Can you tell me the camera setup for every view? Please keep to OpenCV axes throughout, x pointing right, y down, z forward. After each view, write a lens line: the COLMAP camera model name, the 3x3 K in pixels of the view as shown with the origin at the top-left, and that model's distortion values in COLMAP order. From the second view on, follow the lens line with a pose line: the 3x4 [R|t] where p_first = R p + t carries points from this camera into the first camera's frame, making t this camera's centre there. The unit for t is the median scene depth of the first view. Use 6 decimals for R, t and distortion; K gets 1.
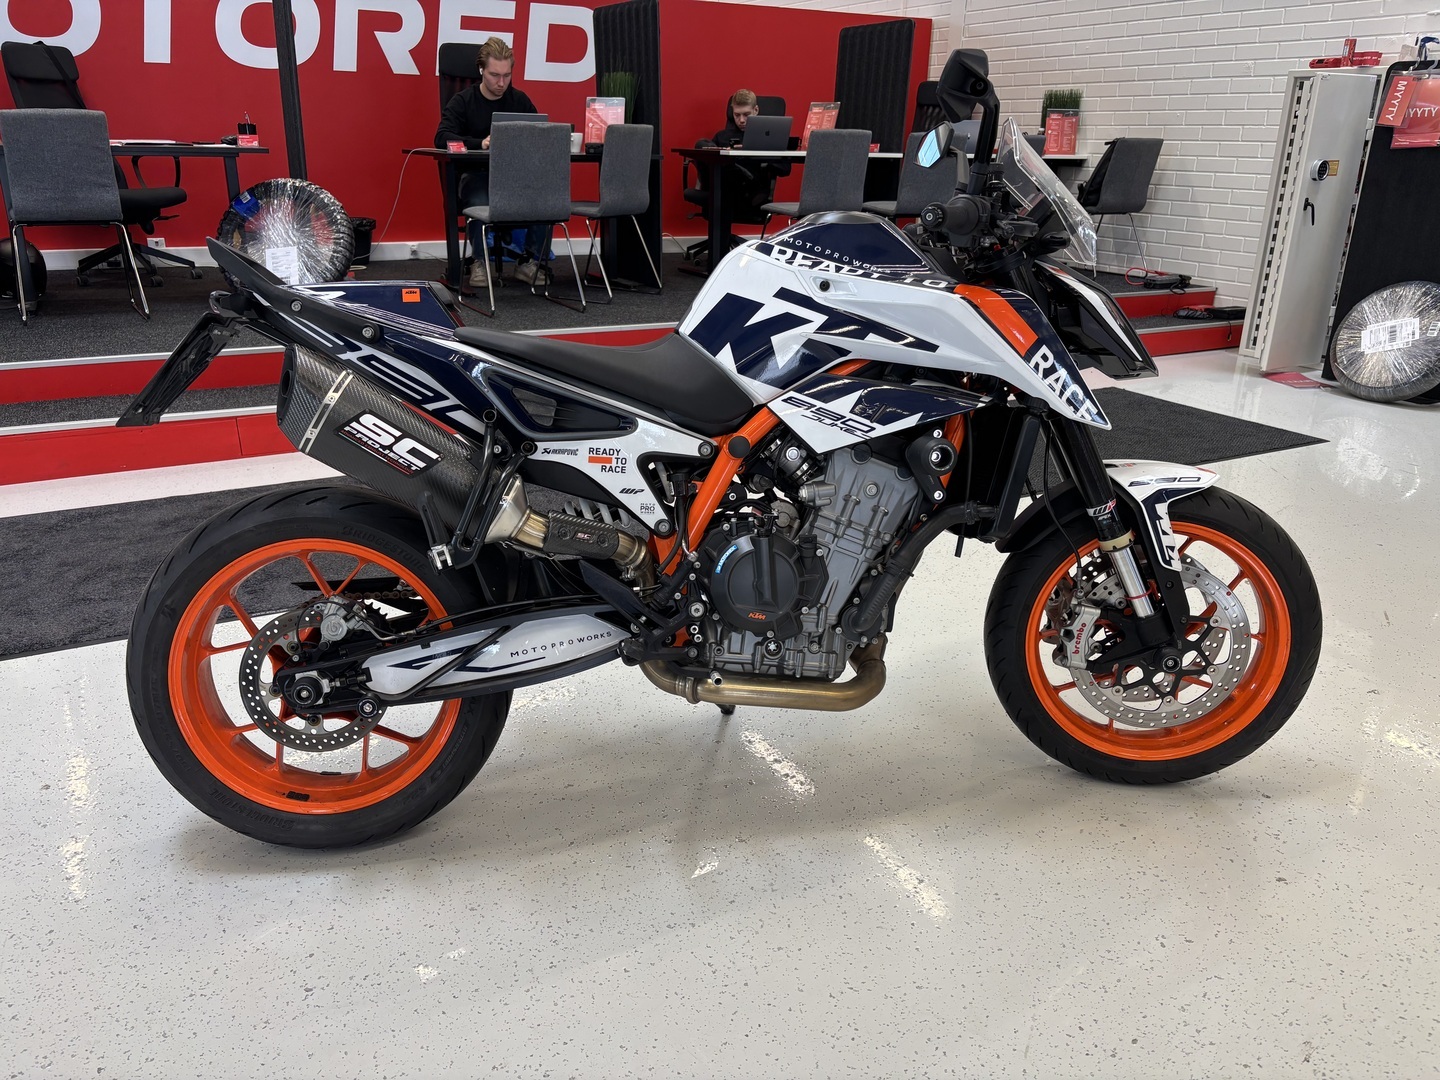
lens RADIAL K [[1089.5, 0, 721.2], [0, 1089.5, 588.6], [0, 0, 1]] dist [0.052924, -0.049574]
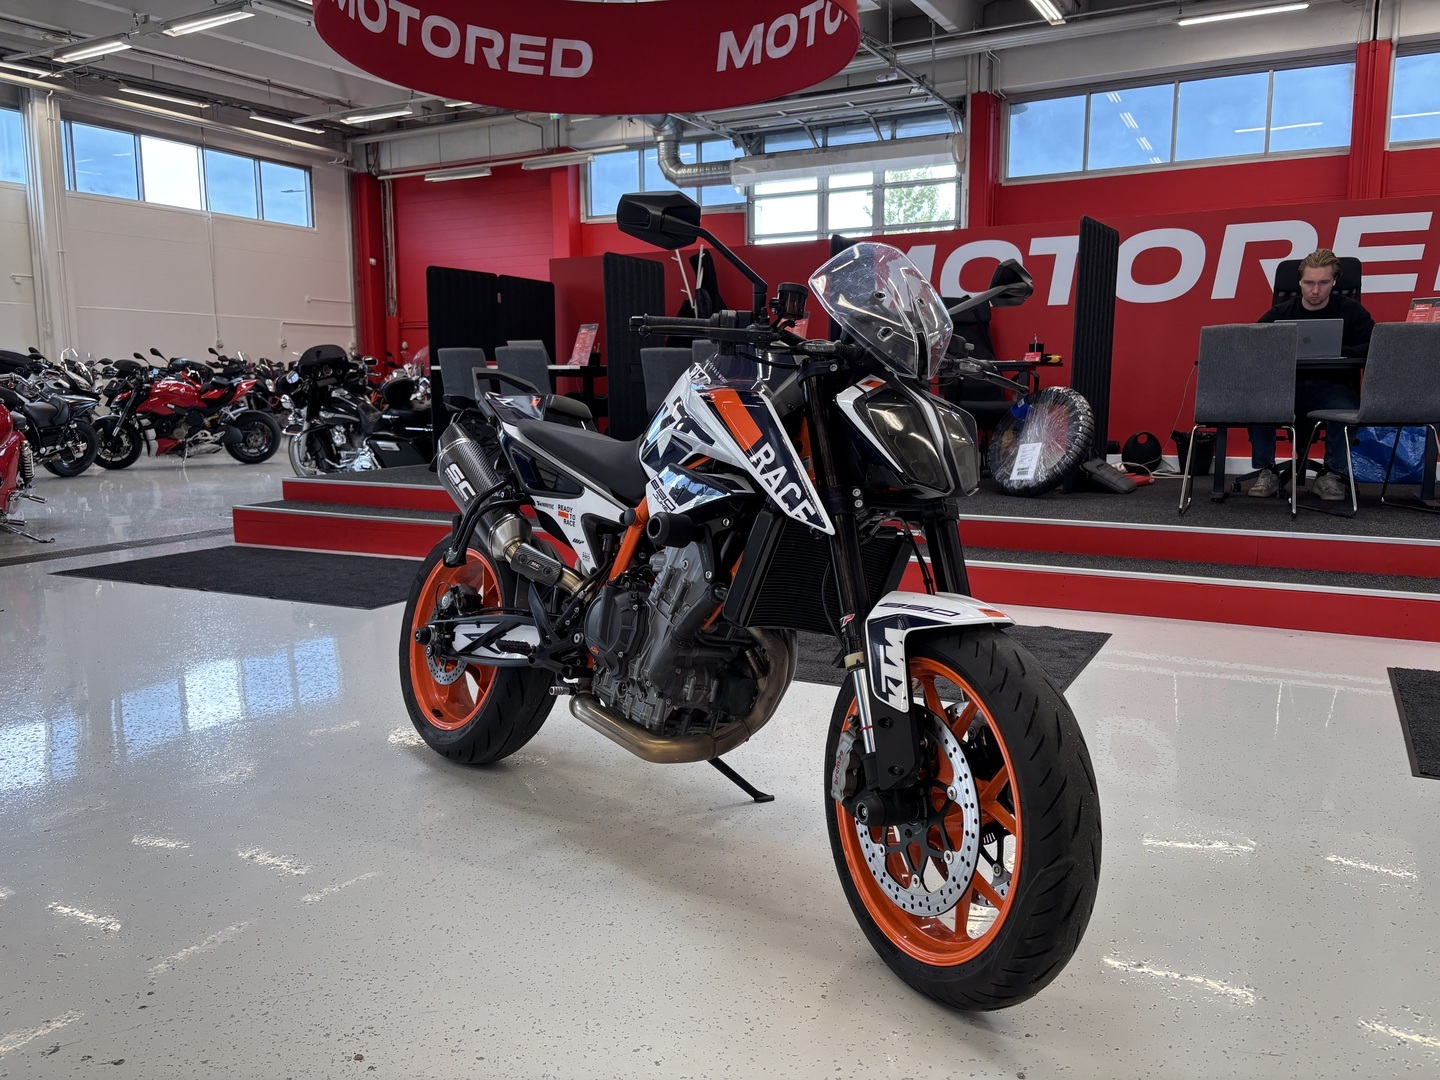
lens RADIAL K [[1102.3, 0, 712.6], [0, 1102.3, 541.6], [0, 0, 1]] dist [0.003145, -0.002125]
pose [[0.546778, 0.100478, -0.831226, 1.130280], [-0.305291, 0.948351, -0.086183, -0.023921], [0.779635, 0.300889, 0.549213, 0.396138]]
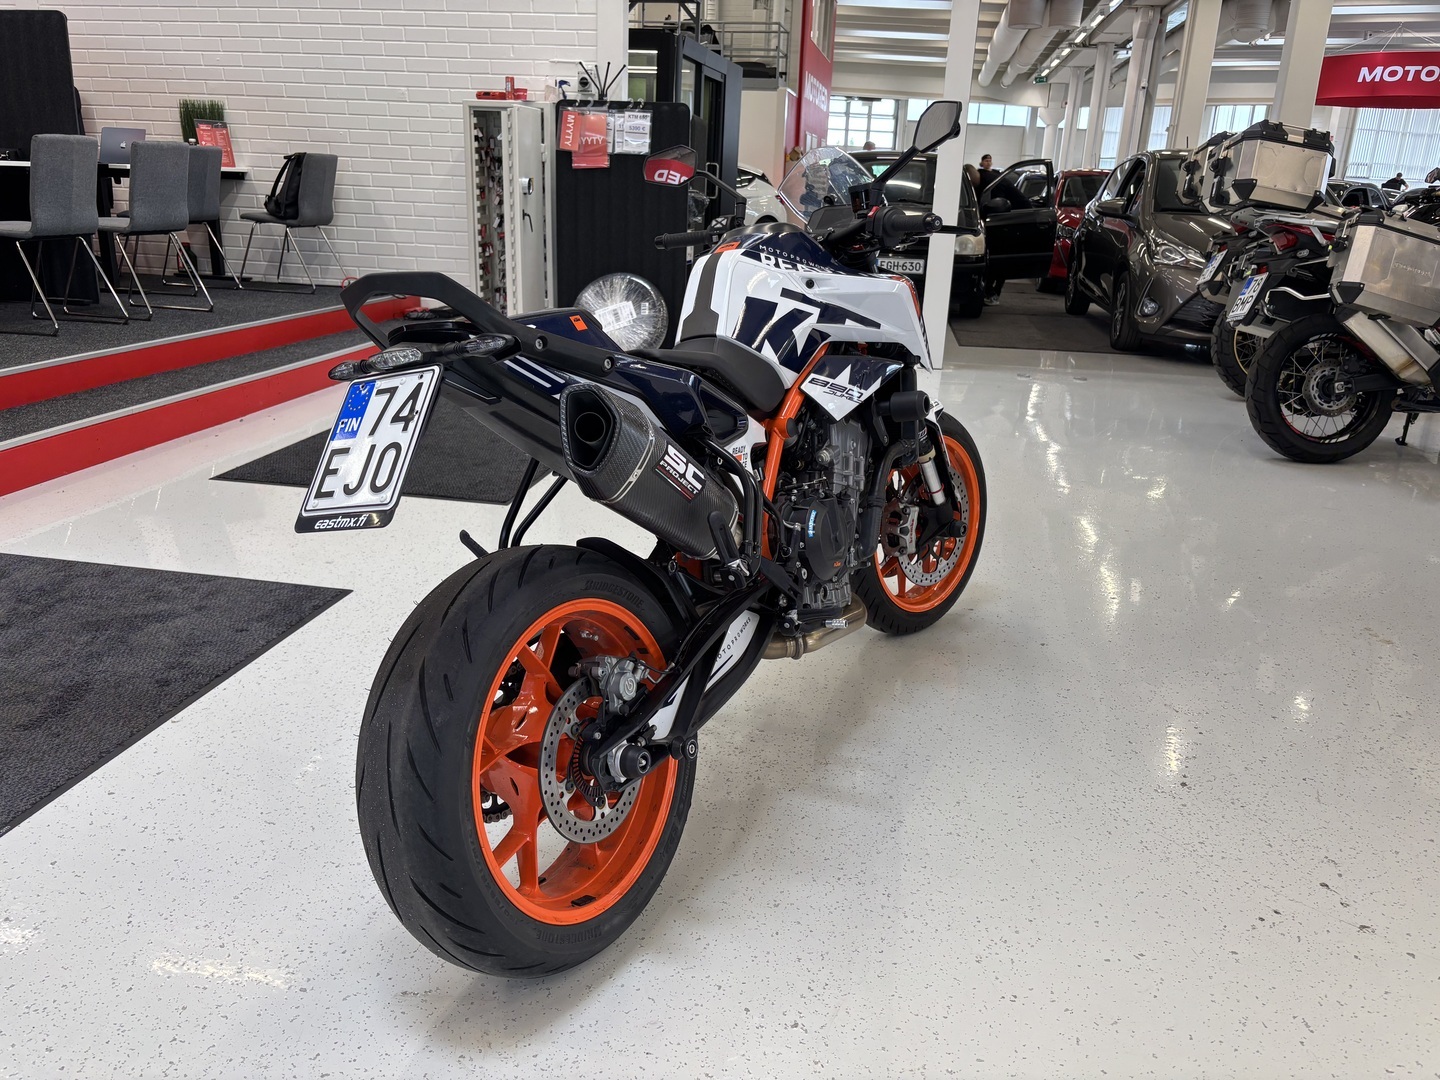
lens RADIAL K [[1089.5, 0, 721.2], [0, 1089.5, 588.6], [0, 0, 1]] dist [0.052924, -0.049574]
pose [[0.615349, -0.273110, 0.739430, -0.935727], [0.280198, 0.952580, 0.118658, -0.126720], [-0.736773, 0.134171, 0.662695, 0.317941]]
